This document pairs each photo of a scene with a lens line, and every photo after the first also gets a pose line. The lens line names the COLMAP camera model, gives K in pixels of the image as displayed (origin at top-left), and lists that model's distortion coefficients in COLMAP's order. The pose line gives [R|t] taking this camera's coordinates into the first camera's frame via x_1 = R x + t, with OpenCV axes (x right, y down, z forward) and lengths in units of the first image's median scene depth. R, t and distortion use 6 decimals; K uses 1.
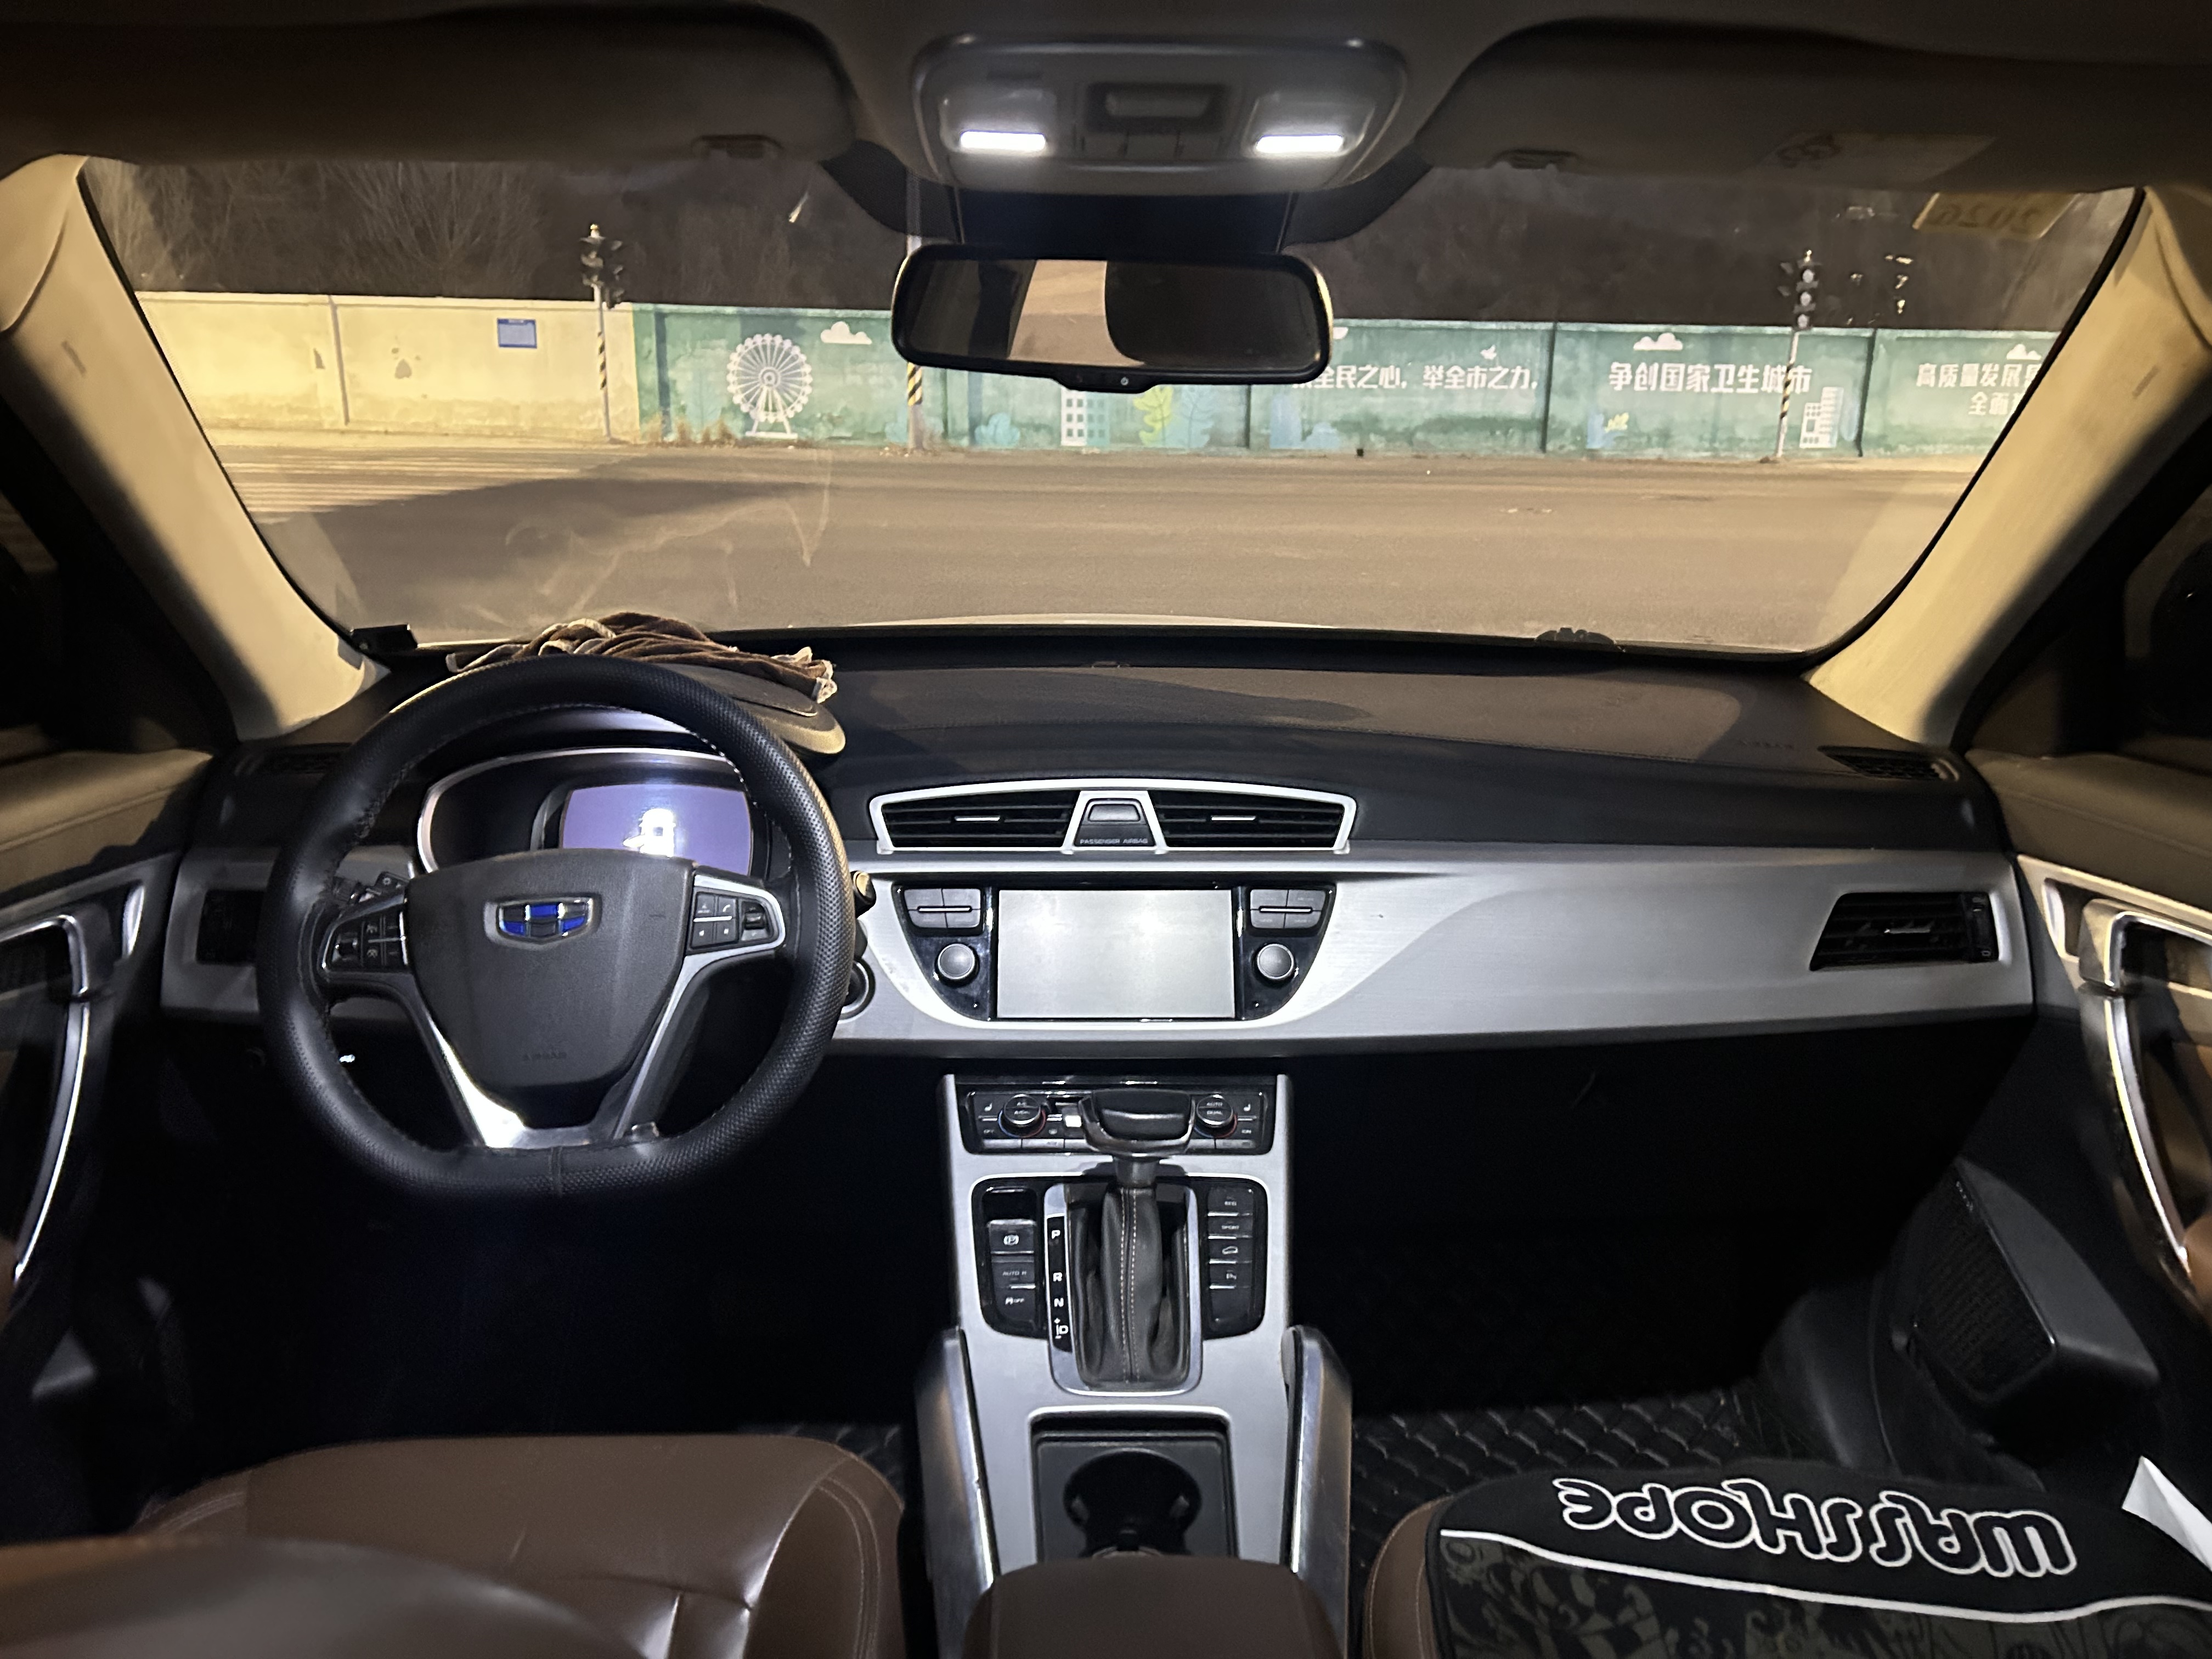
lens RADIAL K [[1676.4, 0, 1122.3], [0, 1676.4, 859.3], [0, 0, 1]] dist [0.044621, -0.036233]
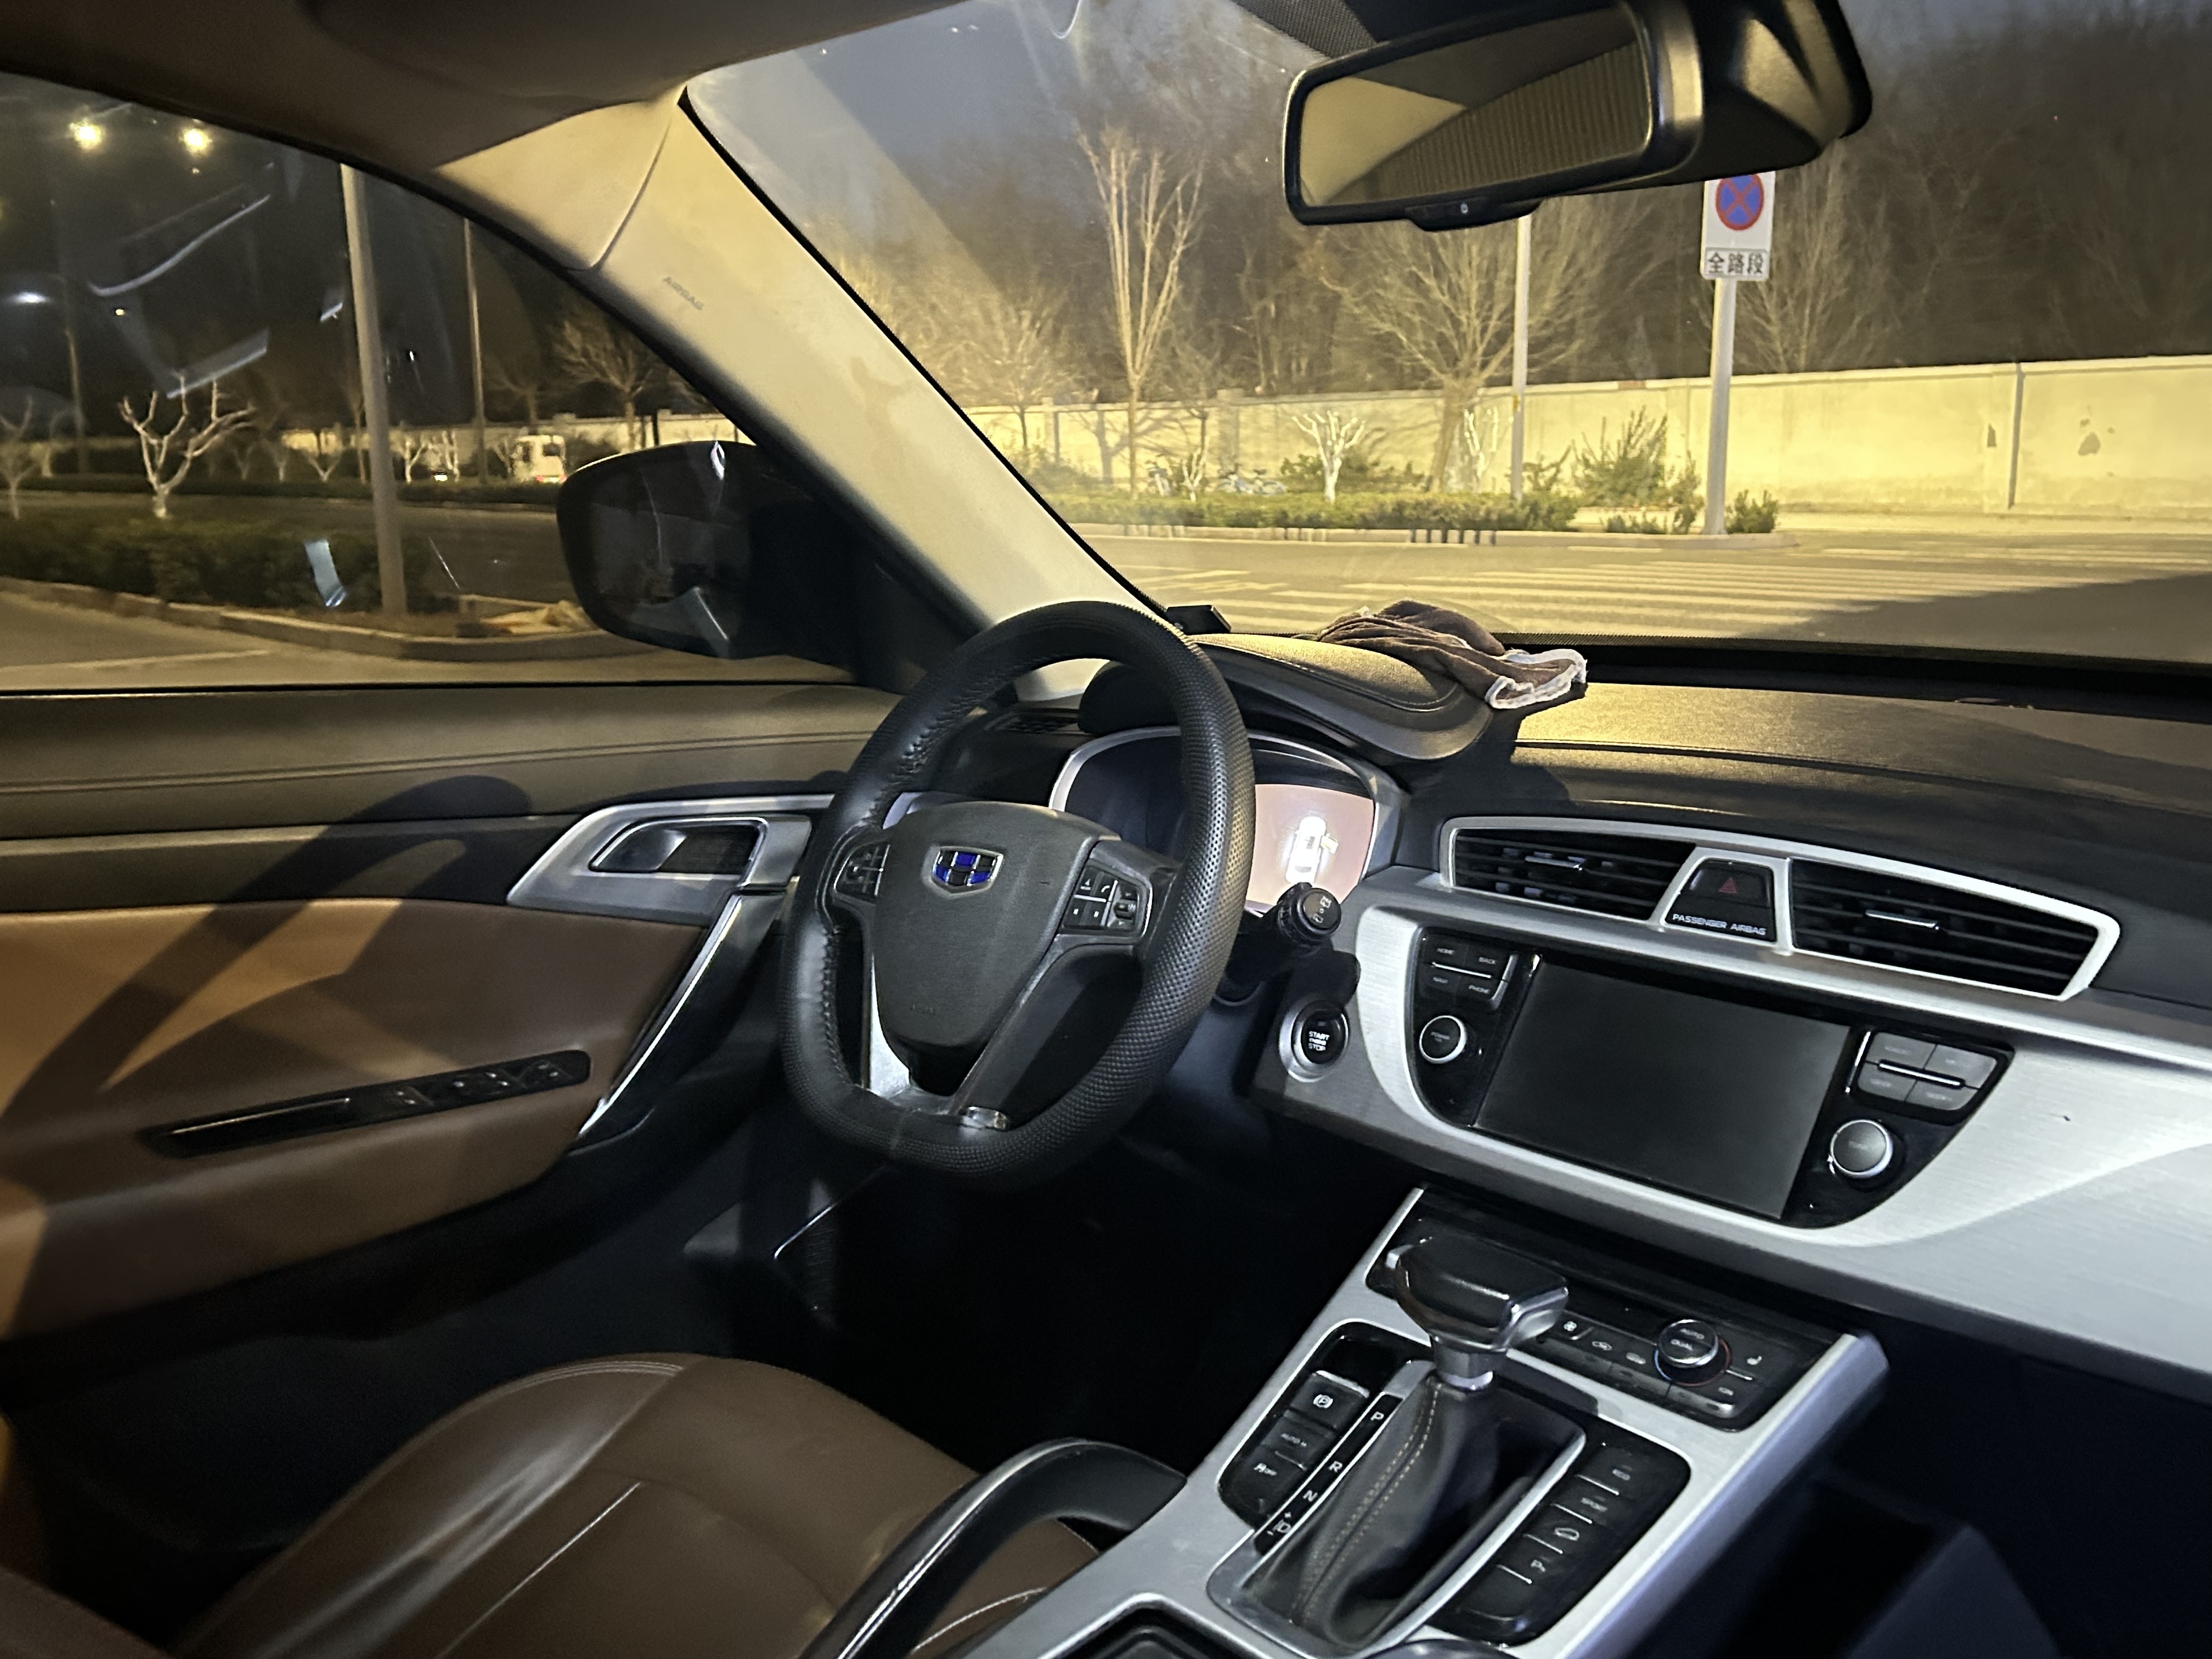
lens RADIAL K [[1963.7, 0, 1106.6], [0, 1963.7, 851.8], [0, 0, 1]] dist [0.048229, -0.021788]
pose [[0.642883, 0.130330, -0.754795, 0.414779], [-0.194587, 0.980879, 0.003632, 0.005533], [0.740836, 0.144538, 0.655950, 0.278828]]
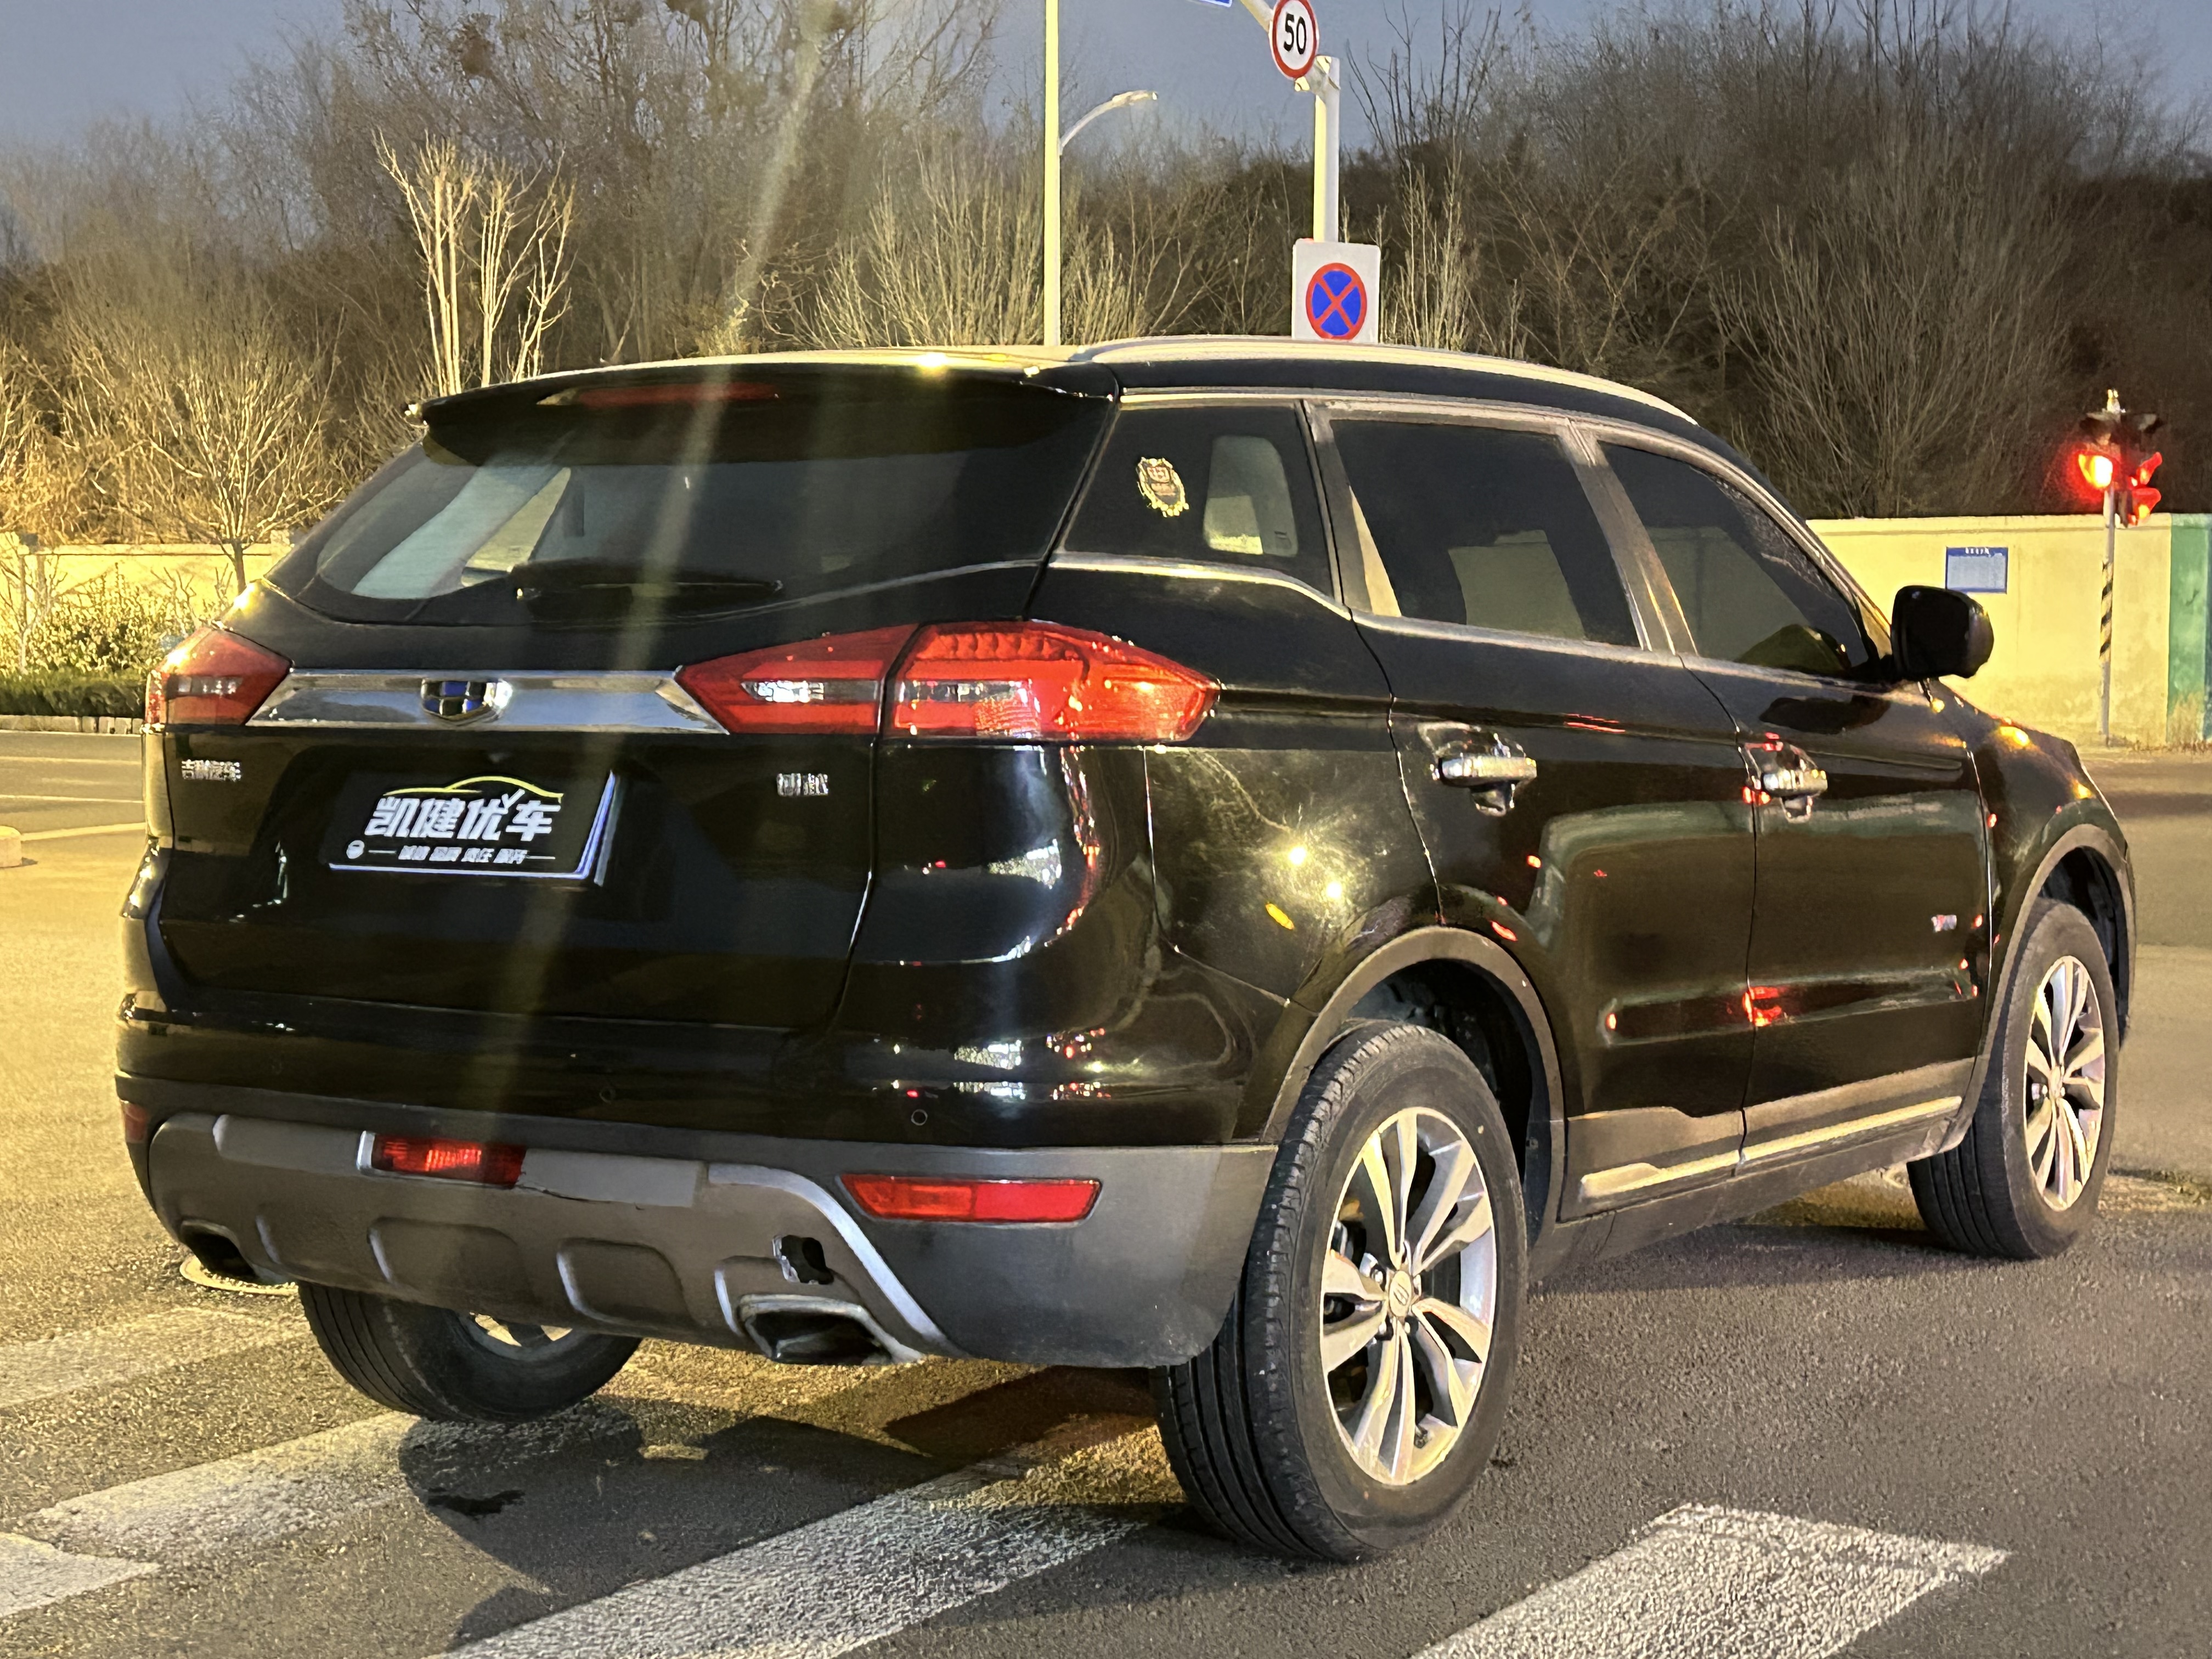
lens RADIAL K [[3498.7, 0, 1119.3], [0, 3498.7, 829.1], [0, 0, 1]] dist [0.130036, 0.000000]
pose [[0.813280, 0.020555, -0.581509, 1.630995], [-0.152659, 0.971906, -0.179148, 0.646034], [0.561490, 0.234470, 0.793570, -1.889479]]
